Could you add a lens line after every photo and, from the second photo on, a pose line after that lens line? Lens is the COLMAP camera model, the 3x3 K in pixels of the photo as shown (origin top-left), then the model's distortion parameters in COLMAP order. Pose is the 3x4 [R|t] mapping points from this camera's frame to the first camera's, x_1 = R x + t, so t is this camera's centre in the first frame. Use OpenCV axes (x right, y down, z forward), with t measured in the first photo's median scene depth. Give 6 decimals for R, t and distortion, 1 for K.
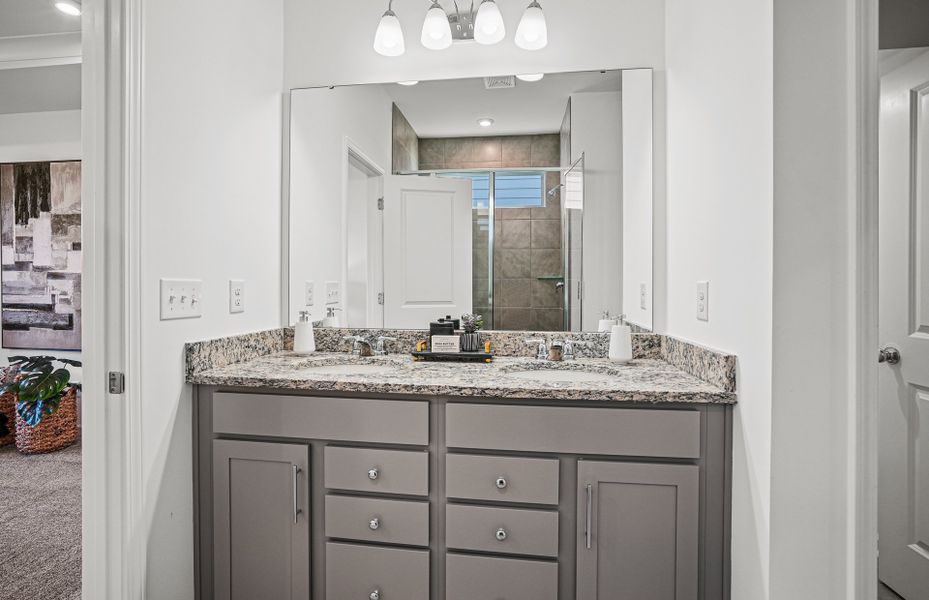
lens RADIAL K [[437.9, 0, 462.3], [0, 437.9, 282.3], [0, 0, 1]] dist [-0.053043, 0.026251]
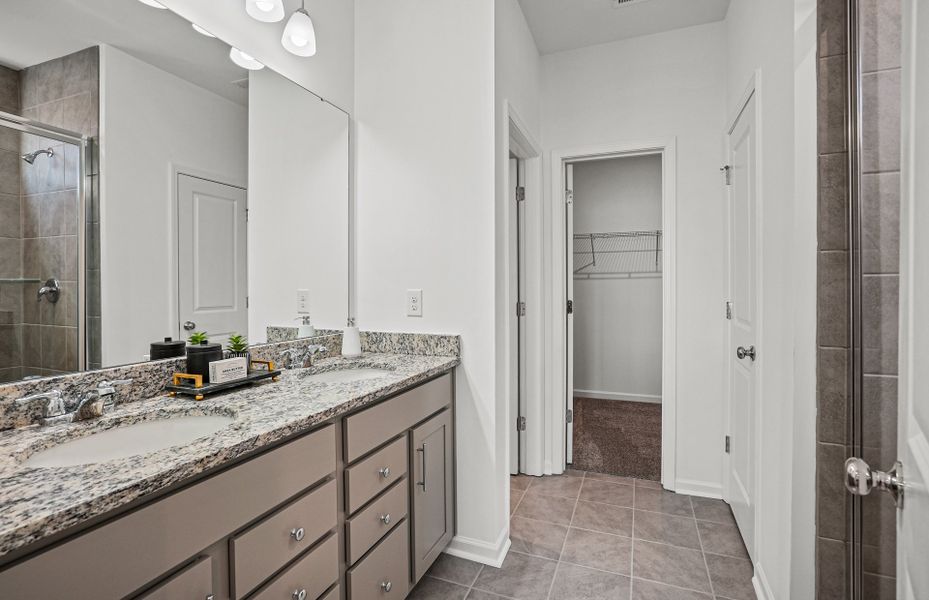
lens RADIAL K [[437.9, 0, 462.3], [0, 437.9, 282.3], [0, 0, 1]] dist [-0.053043, 0.026251]
pose [[0.247514, 0.008309, 0.968849, -0.886521], [-0.002064, 0.999965, -0.008048, -0.016989], [-0.968882, -0.000007, 0.247522, 0.501695]]
